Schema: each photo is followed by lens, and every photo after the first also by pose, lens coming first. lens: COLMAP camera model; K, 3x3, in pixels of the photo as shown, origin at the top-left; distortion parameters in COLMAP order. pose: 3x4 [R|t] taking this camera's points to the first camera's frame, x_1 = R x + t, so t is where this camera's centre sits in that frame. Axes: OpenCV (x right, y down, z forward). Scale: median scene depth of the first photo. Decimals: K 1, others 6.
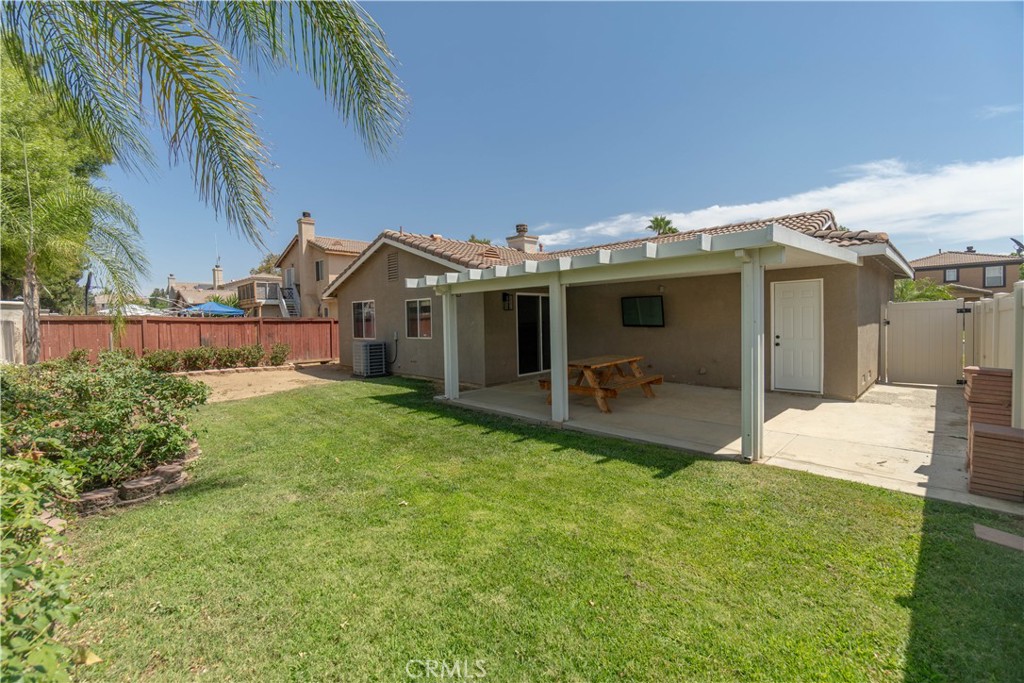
lens RADIAL K [[440.5, 0, 501.6], [0, 440.5, 336.3], [0, 0, 1]] dist [-0.008021, 0.000289]
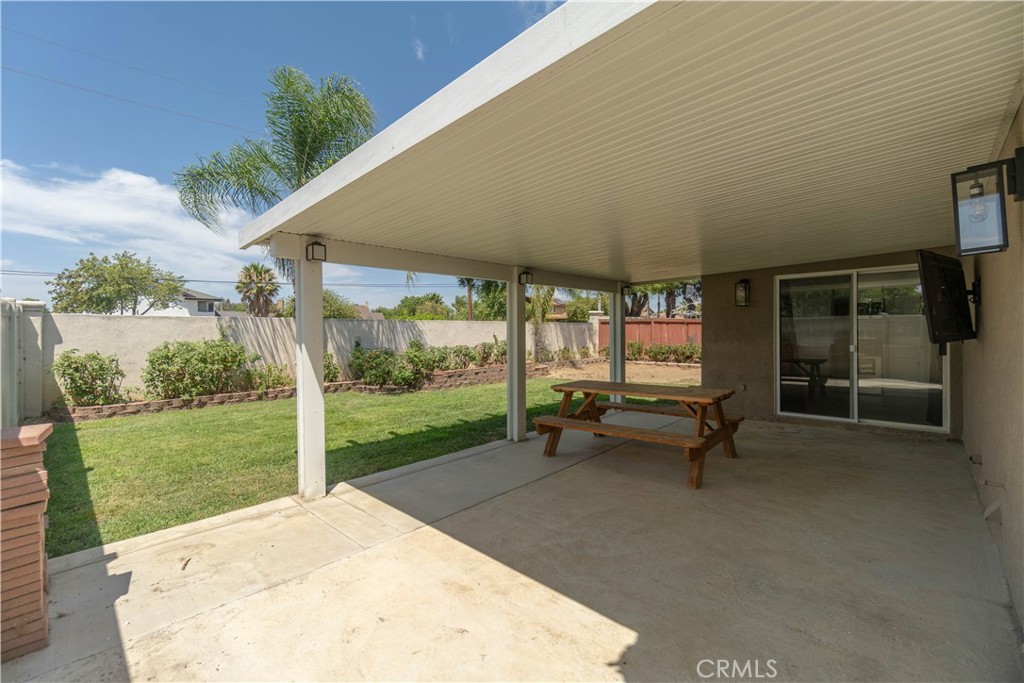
lens RADIAL K [[440.5, 0, 501.5], [0, 440.5, 333.8], [0, 0, 1]] dist [-0.008021, 0.000289]
pose [[0.023125, 0.028914, -0.999314, 0.841700], [-0.028310, 0.999200, 0.028255, -0.034455], [0.999332, 0.027637, 0.023925, 0.805734]]
